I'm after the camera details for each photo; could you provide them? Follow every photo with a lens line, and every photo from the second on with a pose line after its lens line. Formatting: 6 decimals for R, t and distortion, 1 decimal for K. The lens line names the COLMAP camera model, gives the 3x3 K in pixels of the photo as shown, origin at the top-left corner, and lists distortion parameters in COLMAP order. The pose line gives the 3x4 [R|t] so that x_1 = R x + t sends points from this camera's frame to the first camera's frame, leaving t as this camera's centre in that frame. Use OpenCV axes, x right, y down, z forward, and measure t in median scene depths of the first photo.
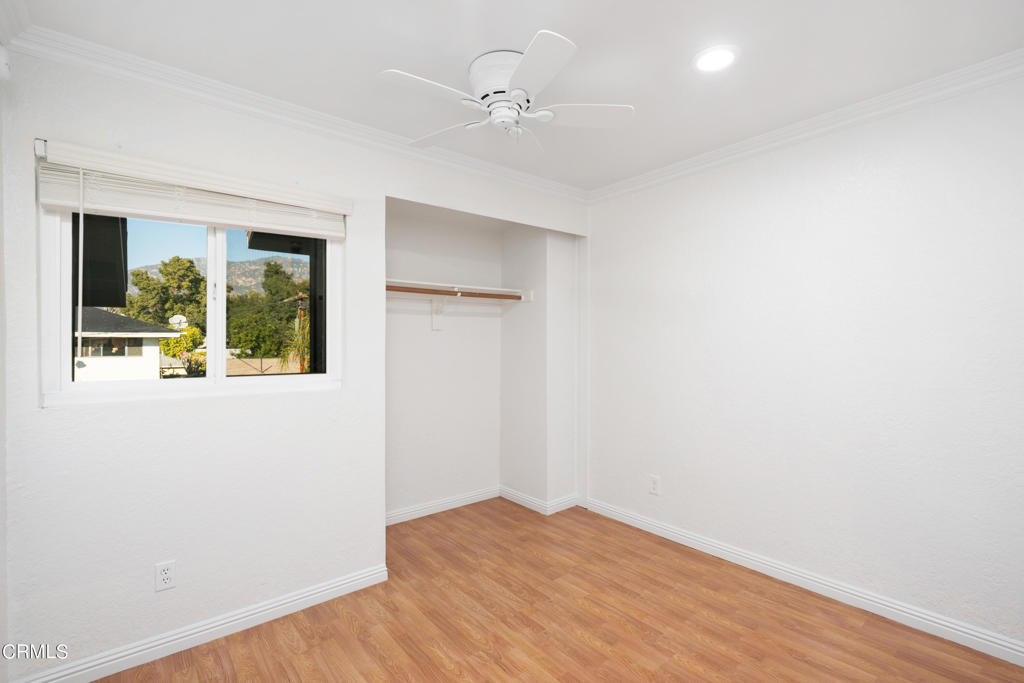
lens RADIAL K [[464.3, 0, 507.6], [0, 464.3, 340.9], [0, 0, 1]] dist [0.001146, -0.000542]
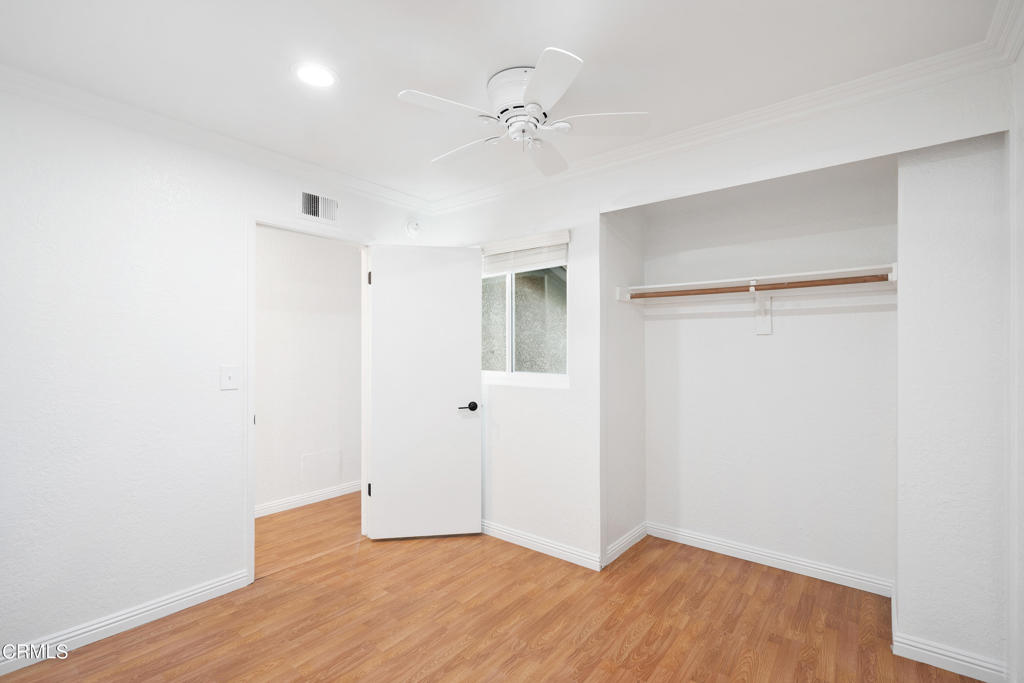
lens RADIAL K [[464.3, 0, 509.4], [0, 464.3, 344.4], [0, 0, 1]] dist [0.001146, -0.000542]
pose [[0.218469, -0.004243, -0.975835, 0.753199], [0.000687, 0.999991, -0.004194, -0.005271], [0.975844, 0.000245, 0.218470, 0.570444]]
